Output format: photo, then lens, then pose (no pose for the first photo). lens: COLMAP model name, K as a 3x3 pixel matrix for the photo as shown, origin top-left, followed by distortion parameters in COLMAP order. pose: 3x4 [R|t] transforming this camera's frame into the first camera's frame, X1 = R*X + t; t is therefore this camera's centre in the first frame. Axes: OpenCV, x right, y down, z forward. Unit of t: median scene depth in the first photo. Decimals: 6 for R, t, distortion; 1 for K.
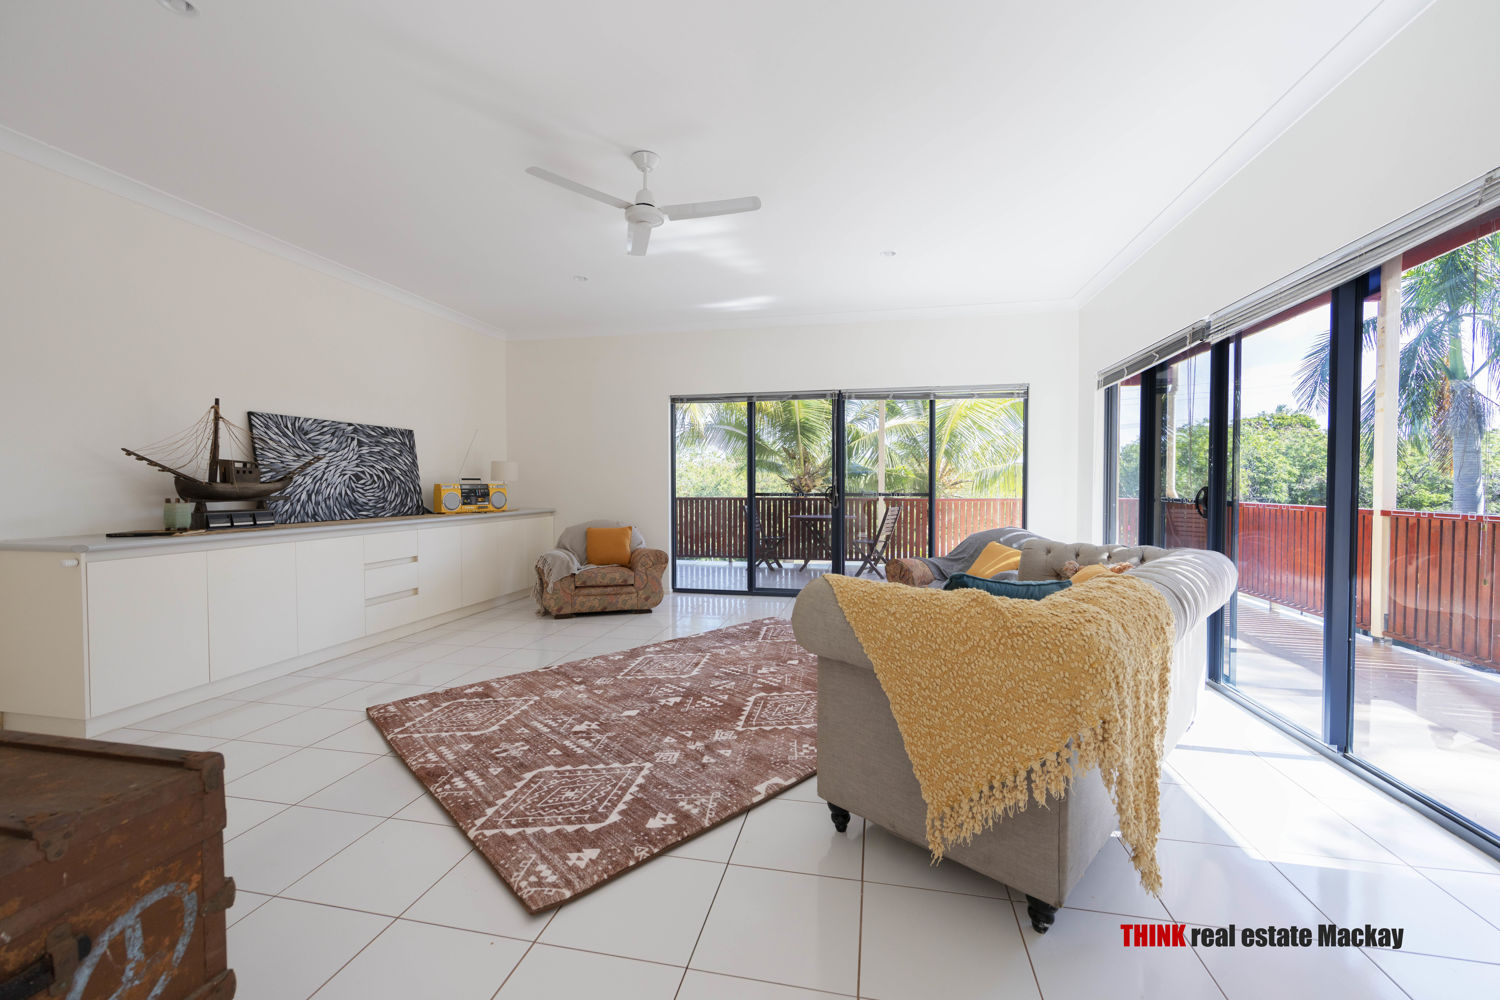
lens RADIAL K [[599.2, 0, 763.7], [0, 599.2, 502.1], [0, 0, 1]] dist [0.001413, 0.000595]
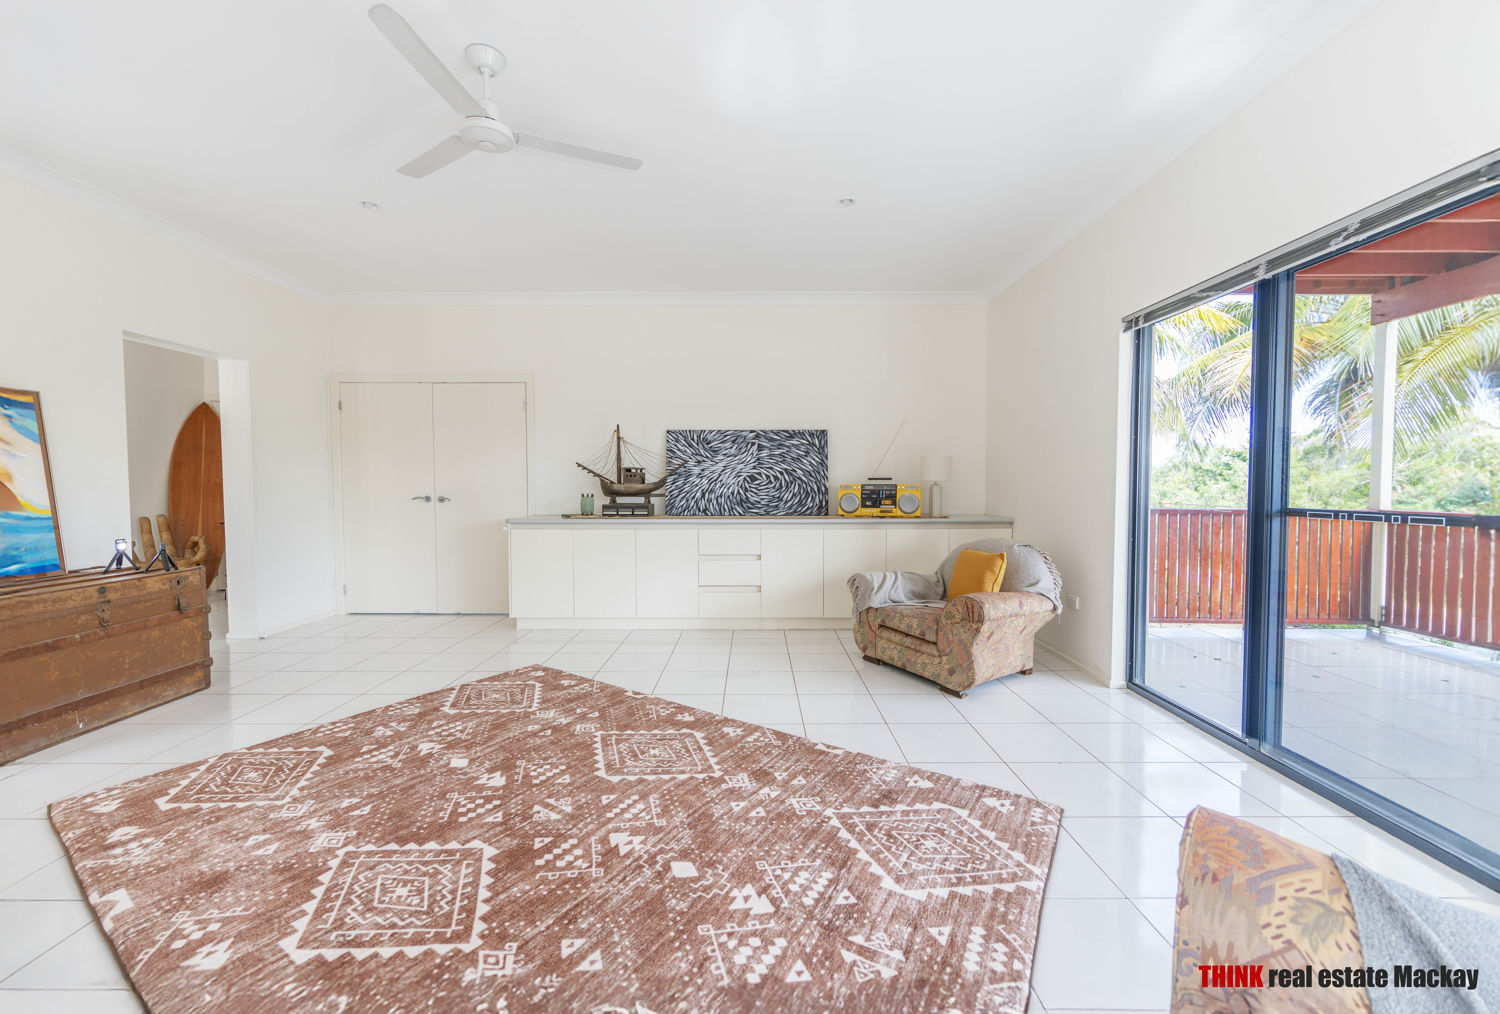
lens RADIAL K [[598.9, 0, 761.5], [0, 598.9, 503.7], [0, 0, 1]] dist [-0.002209, -0.000182]
pose [[0.188560, 0.032362, -0.981528, 0.556554], [-0.029300, 0.999197, 0.027316, -0.033094], [0.981624, 0.023608, 0.189357, 1.063161]]
